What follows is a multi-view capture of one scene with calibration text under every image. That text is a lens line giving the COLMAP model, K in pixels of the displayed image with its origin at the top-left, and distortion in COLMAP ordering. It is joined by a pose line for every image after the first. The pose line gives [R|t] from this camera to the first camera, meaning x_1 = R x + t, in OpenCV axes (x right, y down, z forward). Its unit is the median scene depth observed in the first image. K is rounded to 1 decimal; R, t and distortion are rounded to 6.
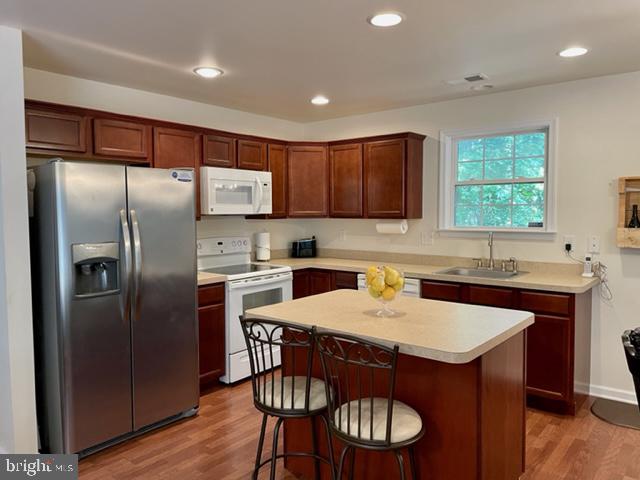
lens RADIAL K [[488.1, 0, 322.5], [0, 488.1, 237.3], [0, 0, 1]] dist [0.069468, -0.001107]
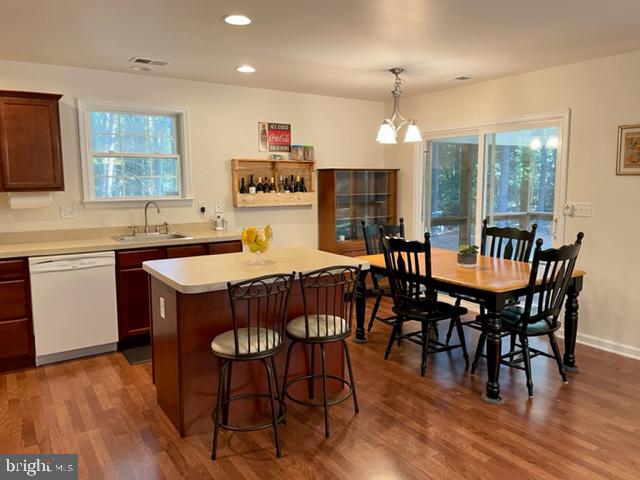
lens RADIAL K [[488.1, 0, 322.5], [0, 488.1, 237.3], [0, 0, 1]] dist [0.069468, -0.001107]
pose [[0.317698, -0.113554, 0.941368, -0.620469], [0.055579, 0.993326, 0.101064, -0.020593], [-0.946562, 0.020213, 0.321889, 0.266723]]
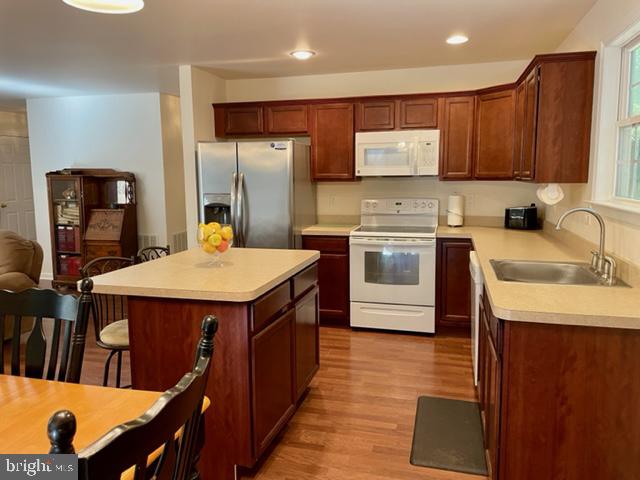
lens RADIAL K [[488.1, 0, 322.5], [0, 488.1, 237.3], [0, 0, 1]] dist [0.069468, -0.001107]
pose [[0.394827, 0.121199, -0.910726, 0.765189], [-0.046393, 0.992626, 0.111985, -0.028551], [0.917583, -0.001963, 0.397538, 0.480453]]
